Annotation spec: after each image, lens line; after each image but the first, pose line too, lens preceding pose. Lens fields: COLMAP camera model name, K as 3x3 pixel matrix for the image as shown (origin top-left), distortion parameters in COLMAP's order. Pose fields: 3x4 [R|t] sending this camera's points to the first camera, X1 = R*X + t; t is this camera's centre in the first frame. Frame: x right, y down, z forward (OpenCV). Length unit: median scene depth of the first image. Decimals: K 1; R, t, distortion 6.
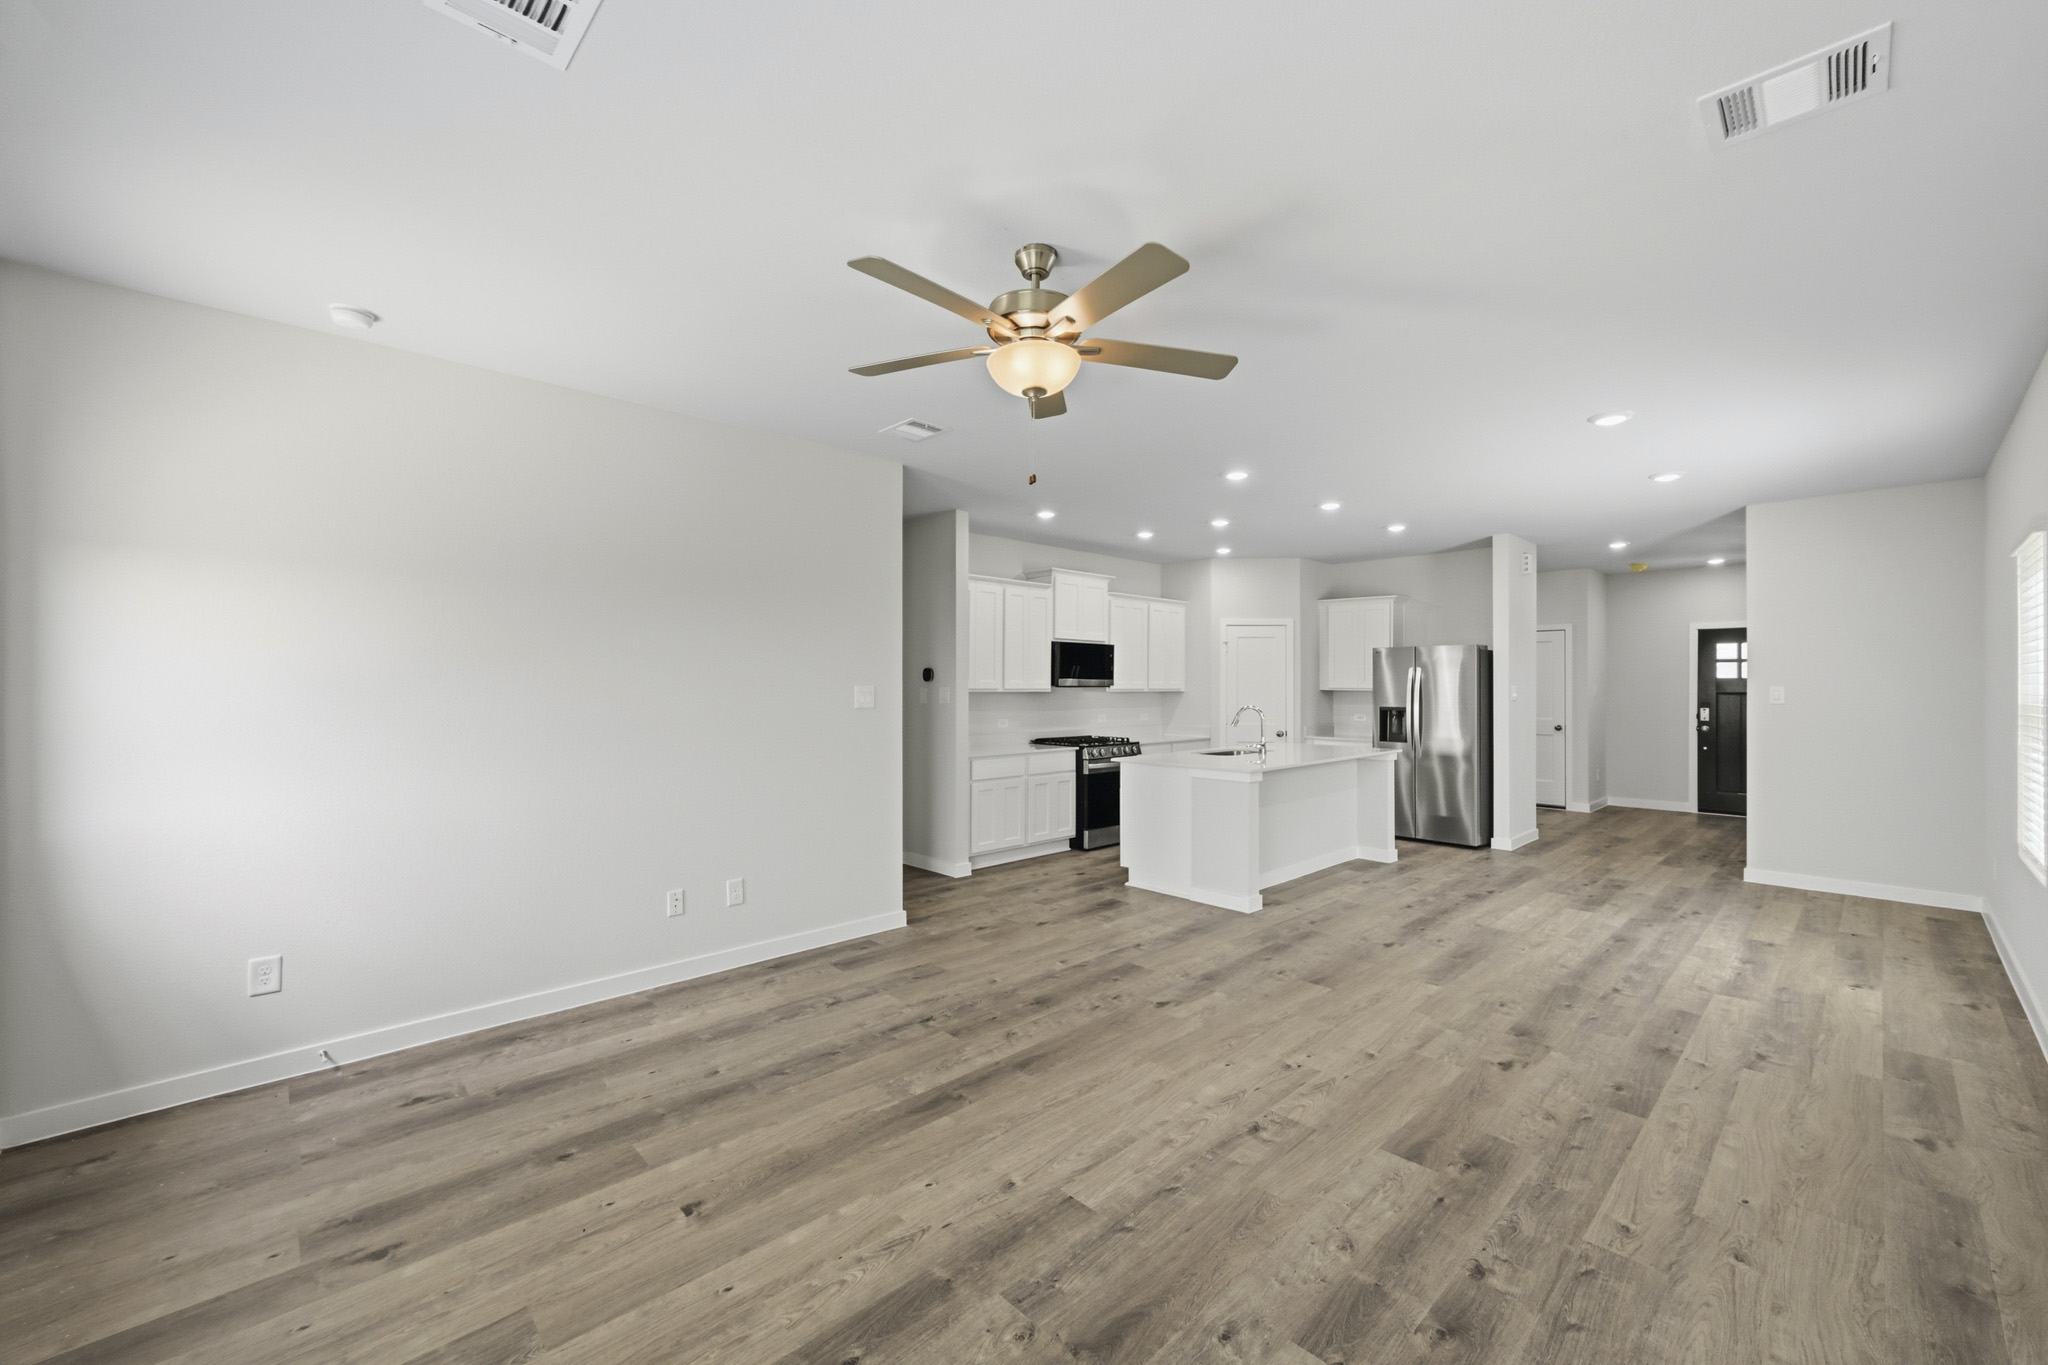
lens RADIAL K [[806.0, 0, 1018.7], [0, 806.0, 679.5], [0, 0, 1]] dist [0.000218, 0.000854]
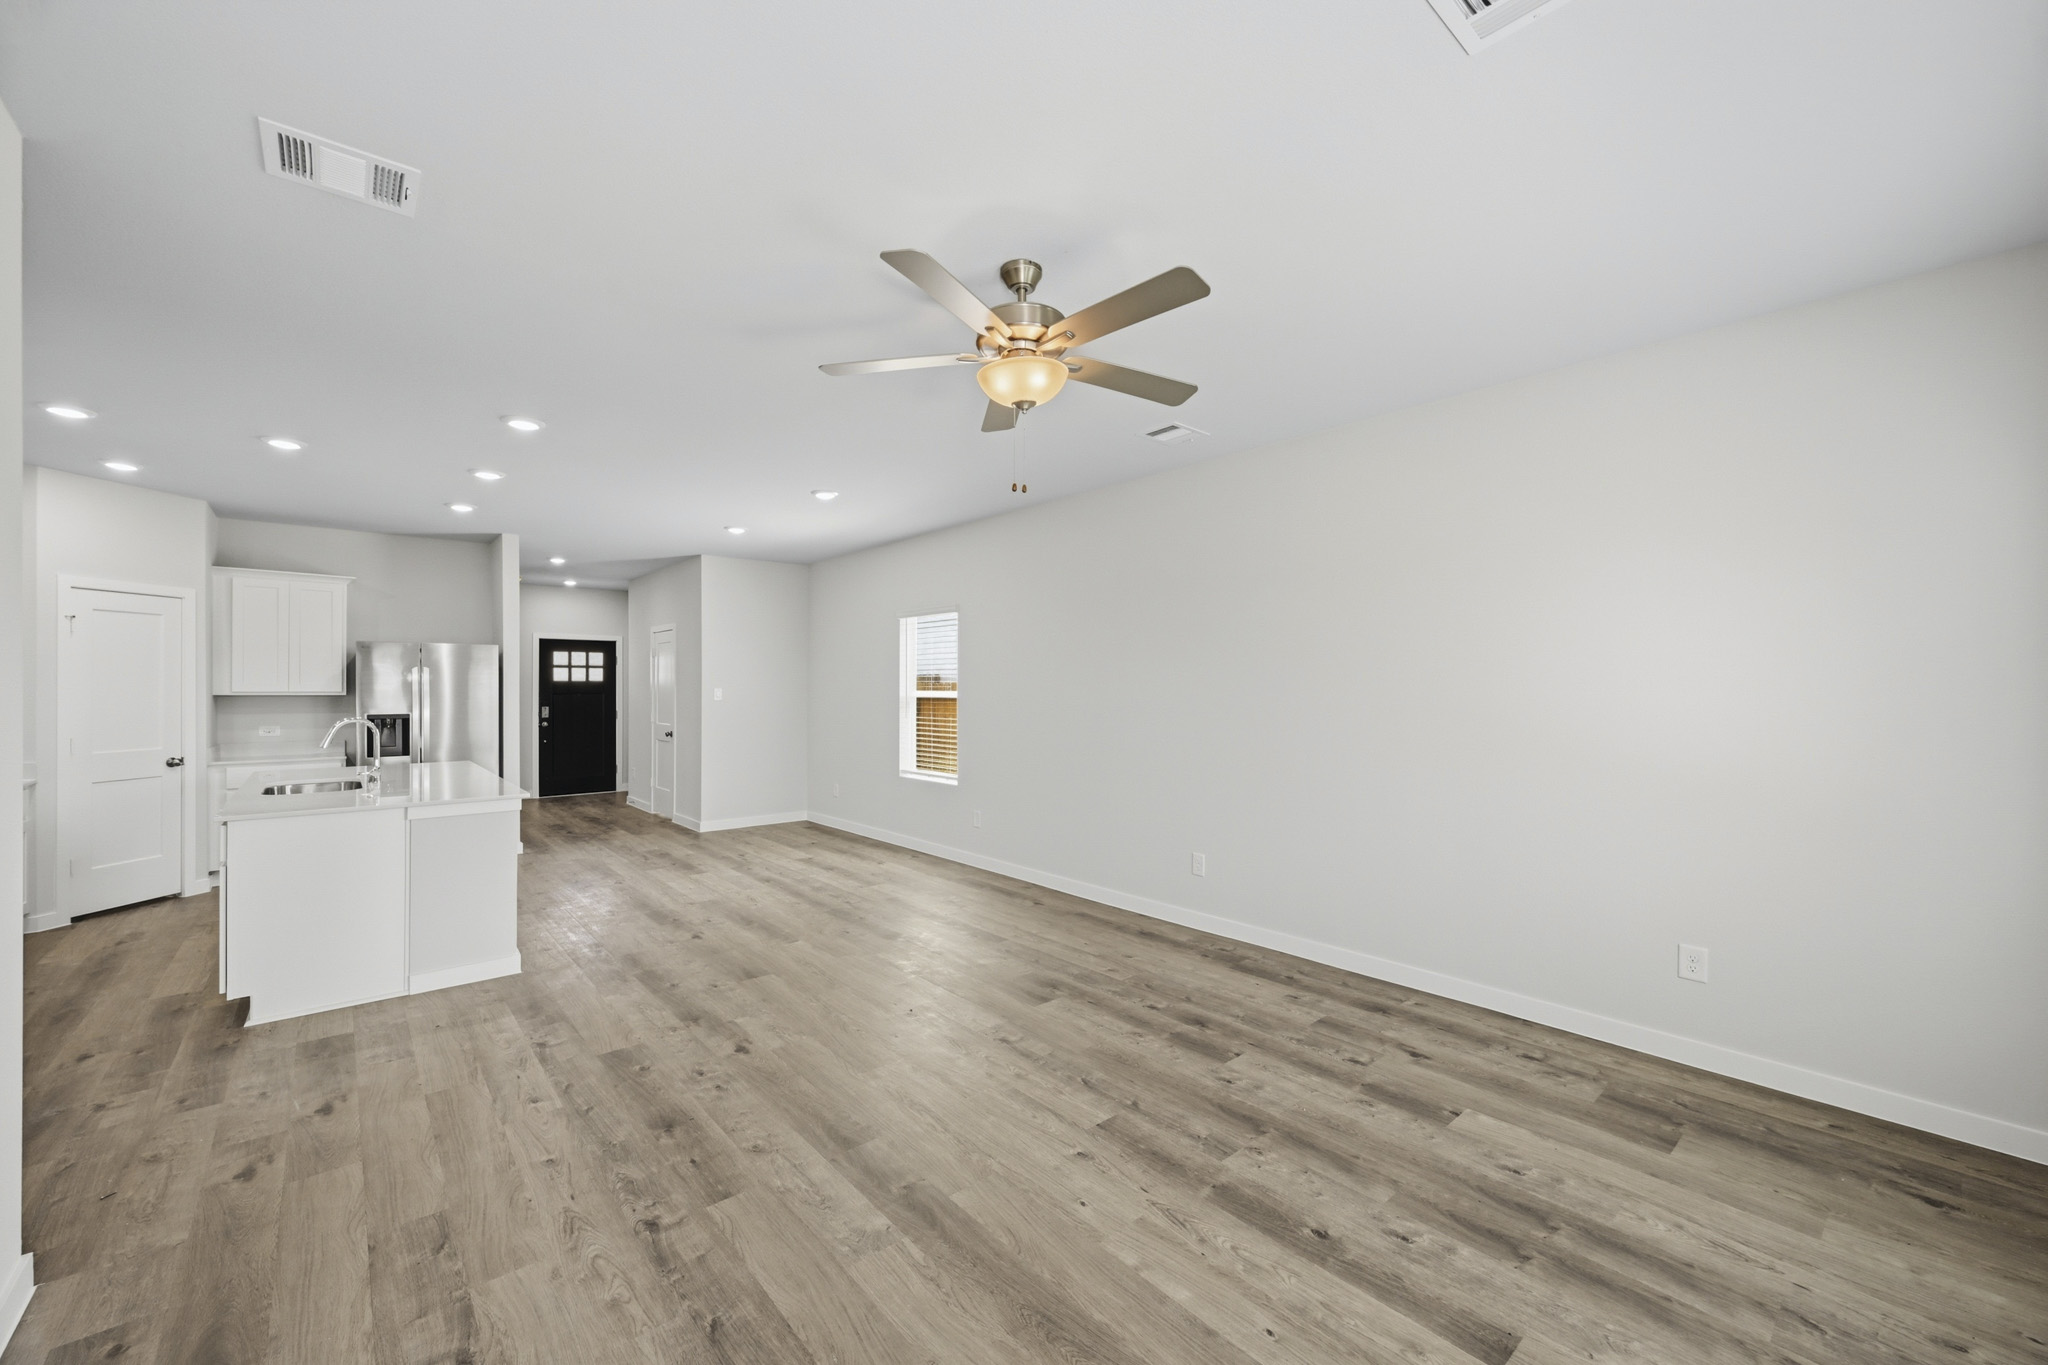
lens RADIAL K [[806.0, 0, 1015.0], [0, 806.0, 686.1], [0, 0, 1]] dist [0.000218, 0.000854]
pose [[0.056223, -0.000074, 0.998418, -0.543622], [-0.006973, 0.999976, 0.000466, 0.000947], [-0.998394, -0.006988, 0.056221, 0.515325]]
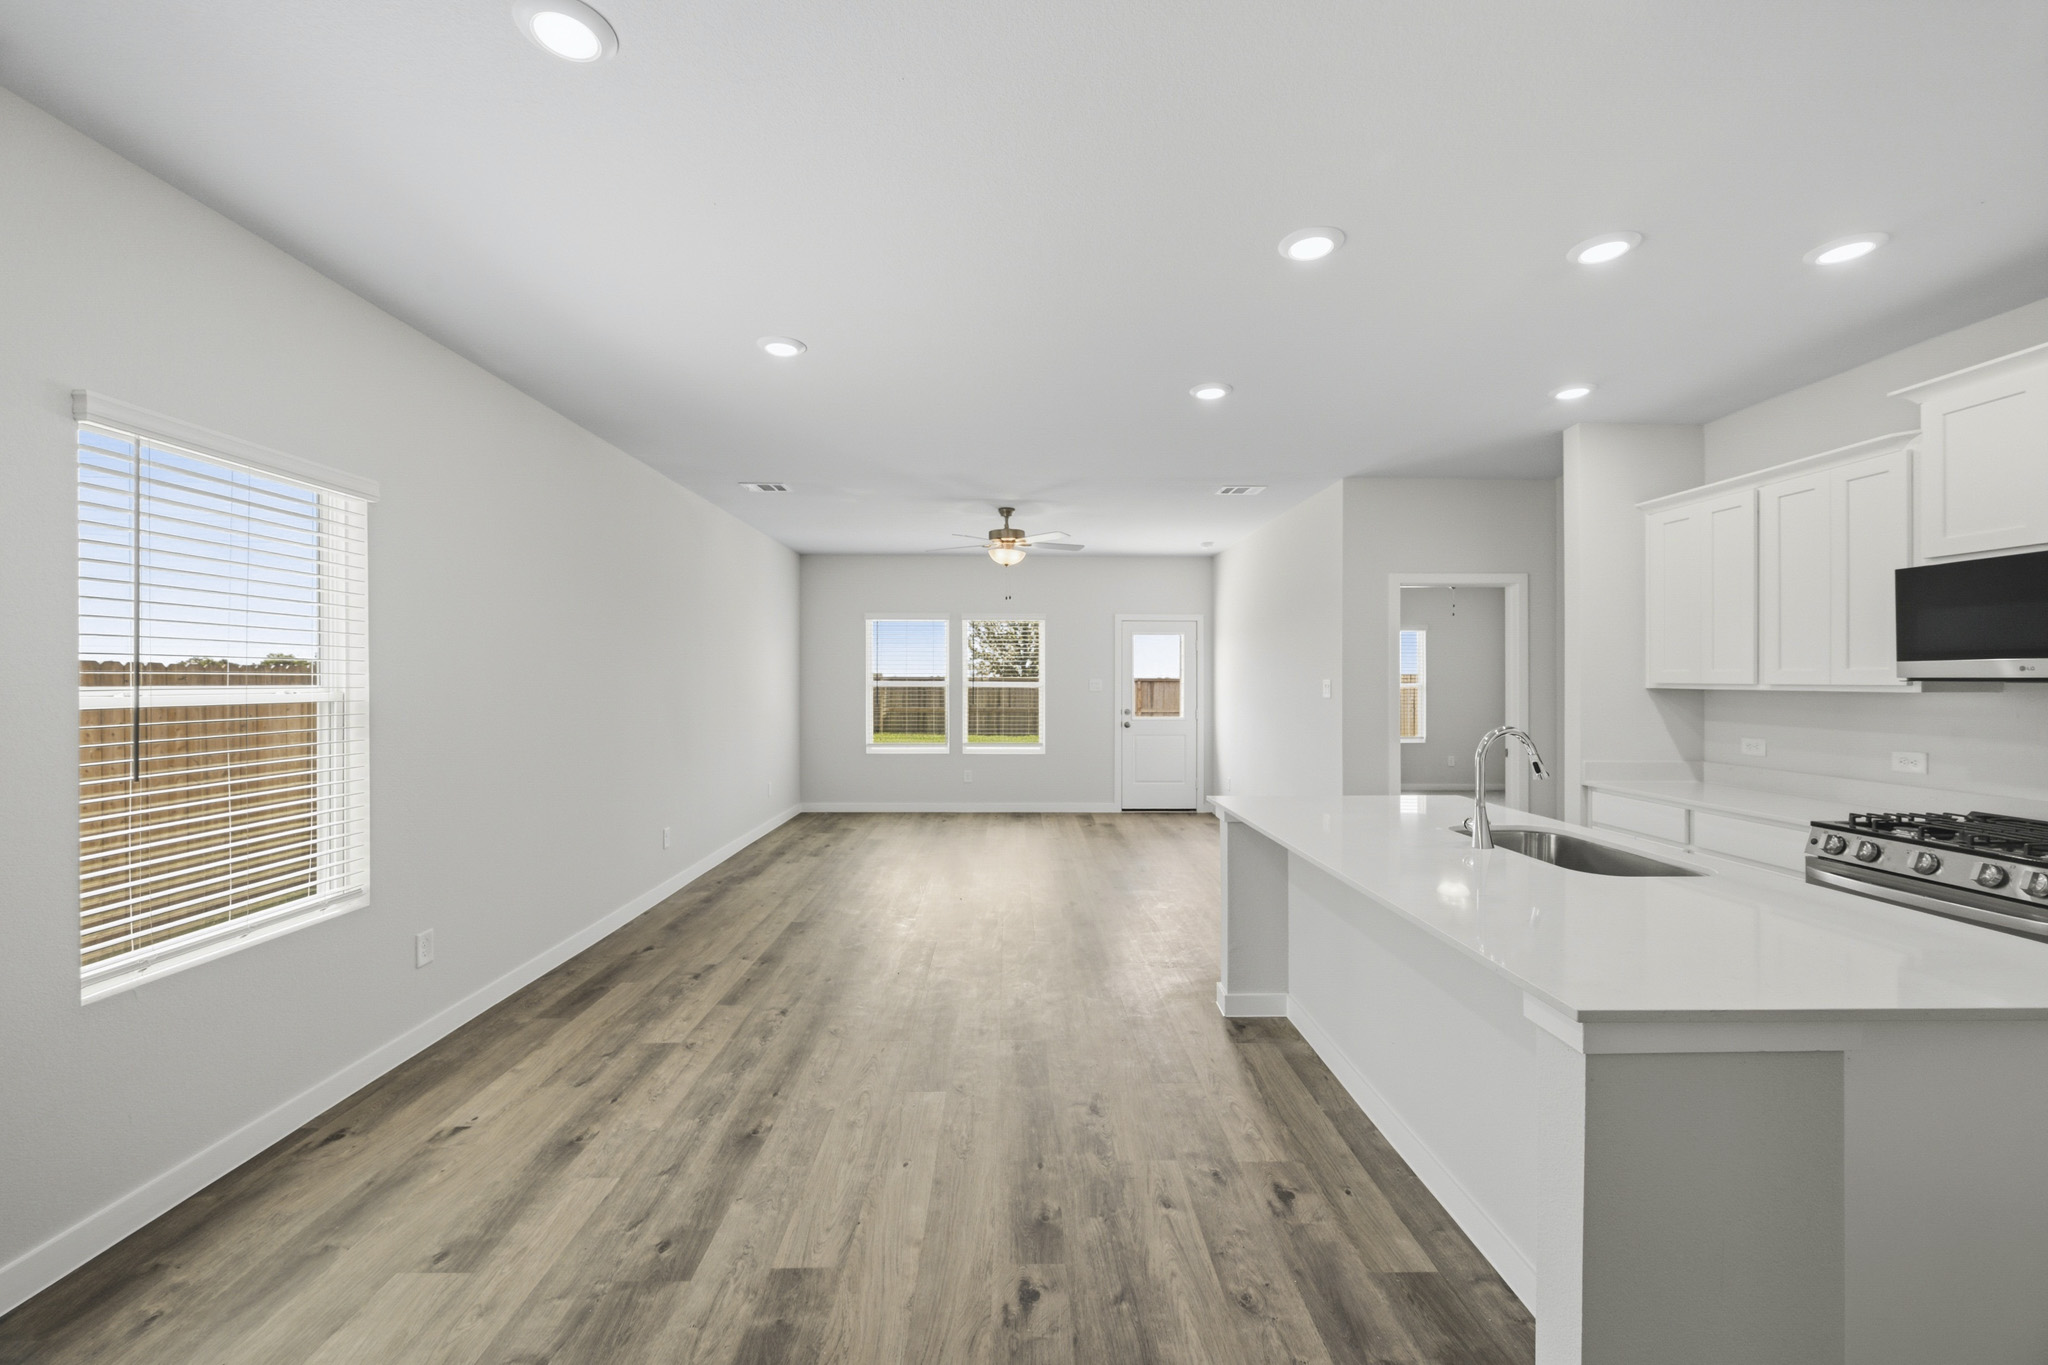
lens RADIAL K [[806.0, 0, 1035.0], [0, 806.0, 676.6], [0, 0, 1]] dist [0.000218, 0.000854]
pose [[-0.660836, -0.004792, -0.750515, 1.016925], [0.005964, 0.999915, -0.011636, 0.015170], [0.750506, -0.012166, -0.660751, 1.493622]]
